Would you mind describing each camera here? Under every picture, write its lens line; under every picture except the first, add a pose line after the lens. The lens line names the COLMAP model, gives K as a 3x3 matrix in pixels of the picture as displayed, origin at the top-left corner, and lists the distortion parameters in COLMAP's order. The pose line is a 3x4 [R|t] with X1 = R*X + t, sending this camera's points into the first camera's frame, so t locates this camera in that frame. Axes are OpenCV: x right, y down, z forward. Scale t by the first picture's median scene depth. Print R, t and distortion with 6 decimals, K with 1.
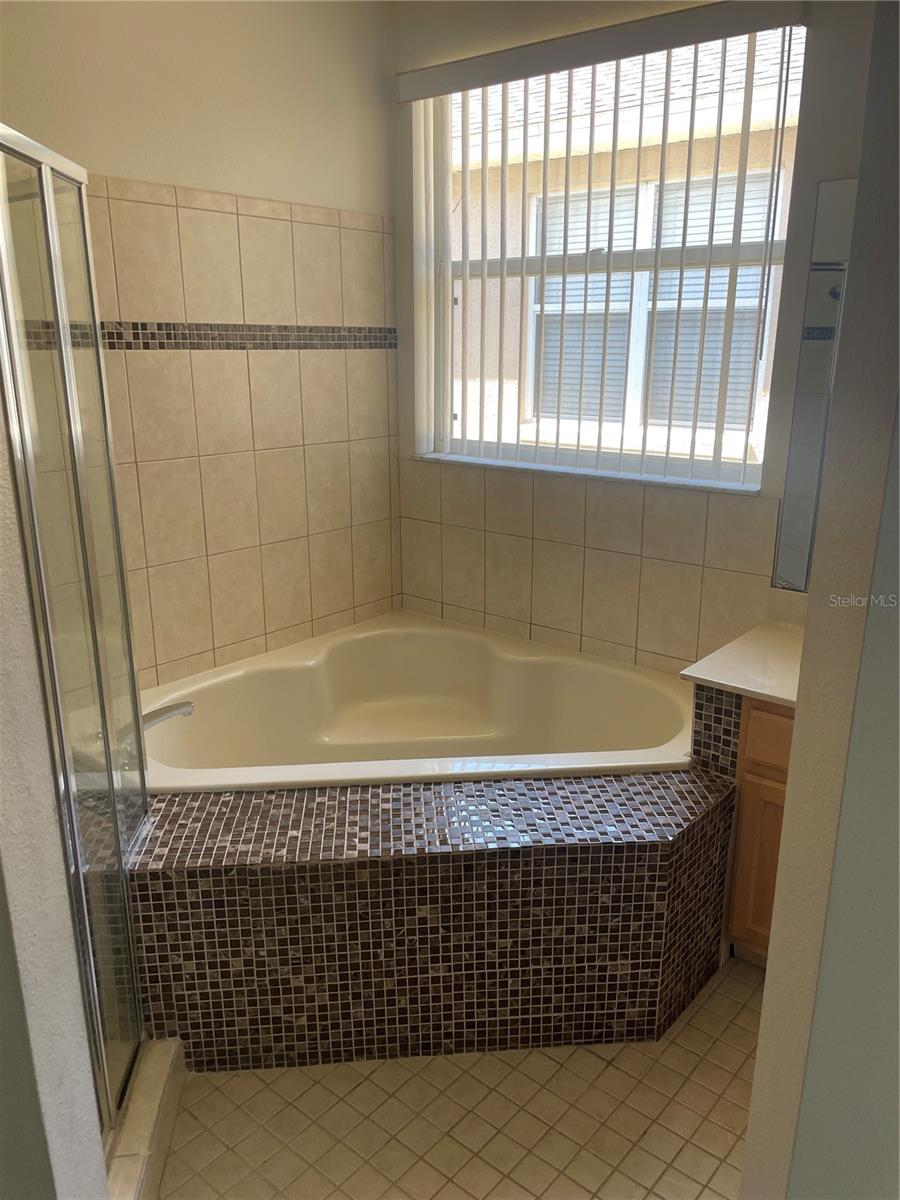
lens RADIAL K [[908.1, 0, 456.6], [0, 908.1, 609.0], [0, 0, 1]] dist [0.083712, -0.117113]
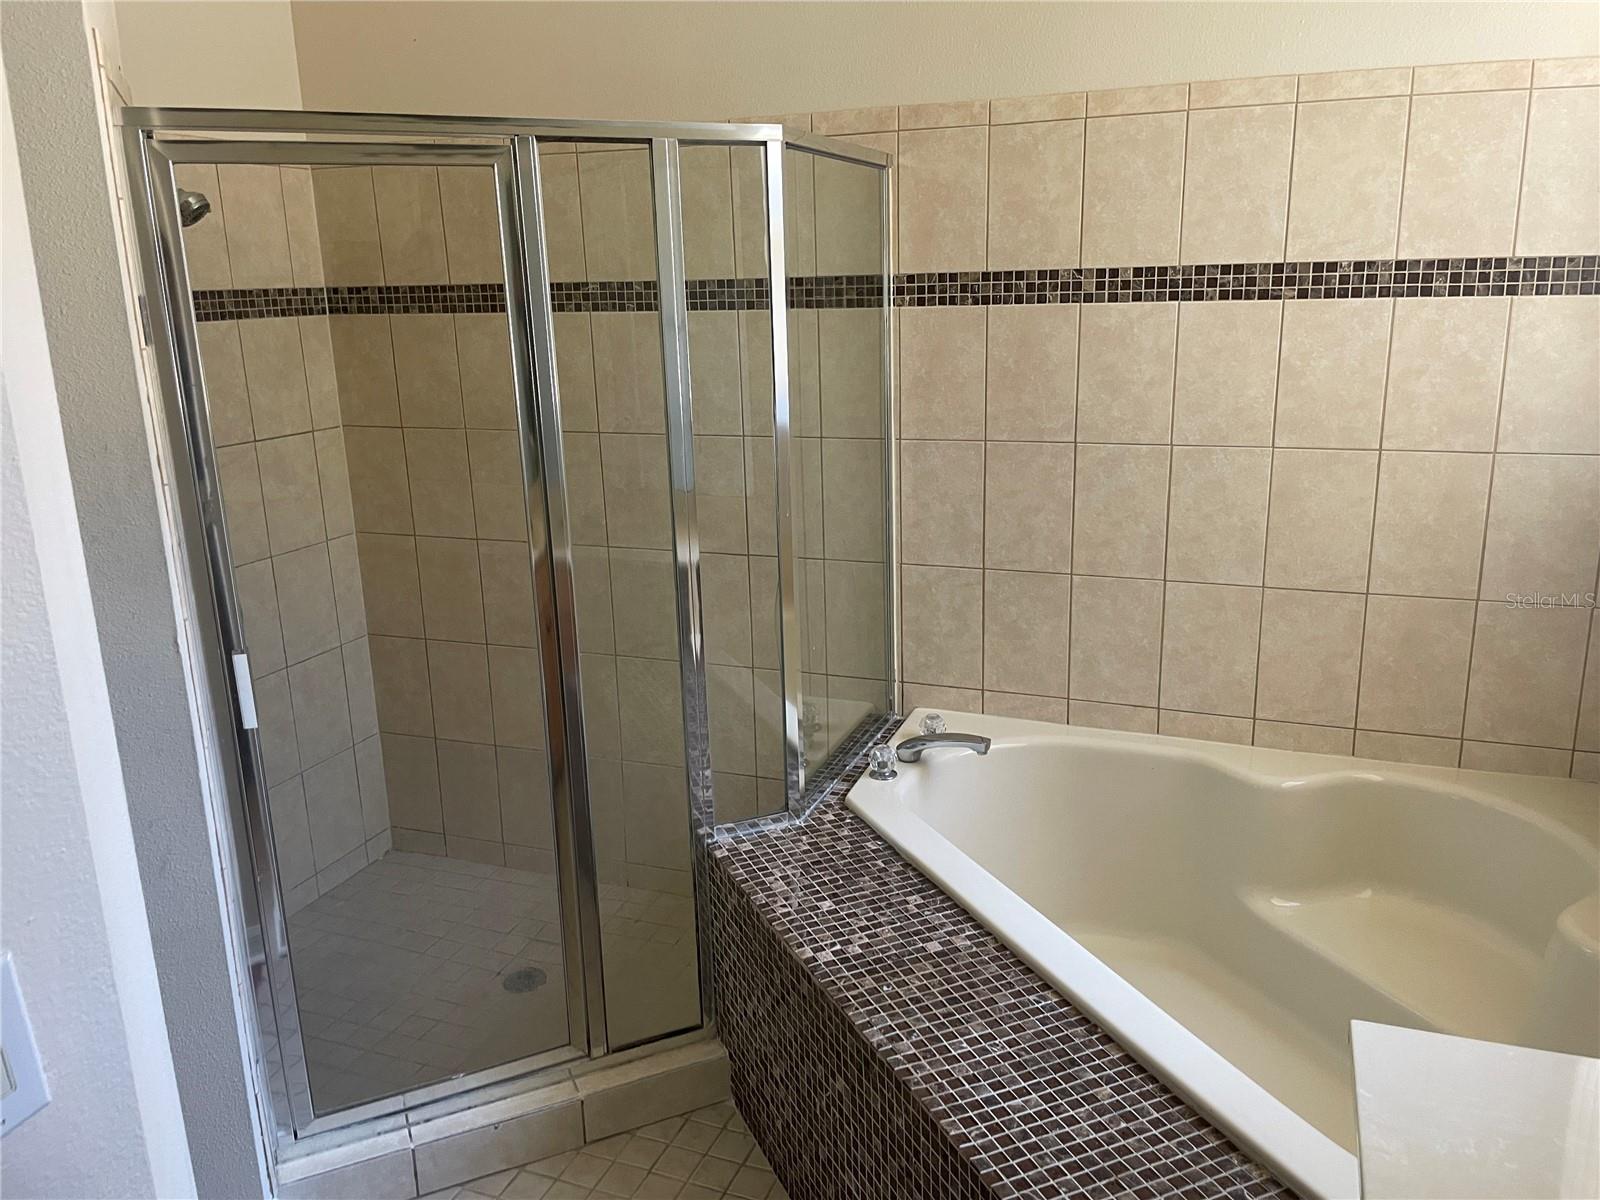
lens RADIAL K [[1210.8, 0, 804.6], [0, 1210.8, 586.3], [0, 0, 1]] dist [0.083712, -0.117113]
pose [[0.324293, 0.225916, -0.918584, 0.574190], [-0.245588, 0.957874, 0.148877, -0.139368], [0.913521, 0.177313, 0.366114, 0.418328]]
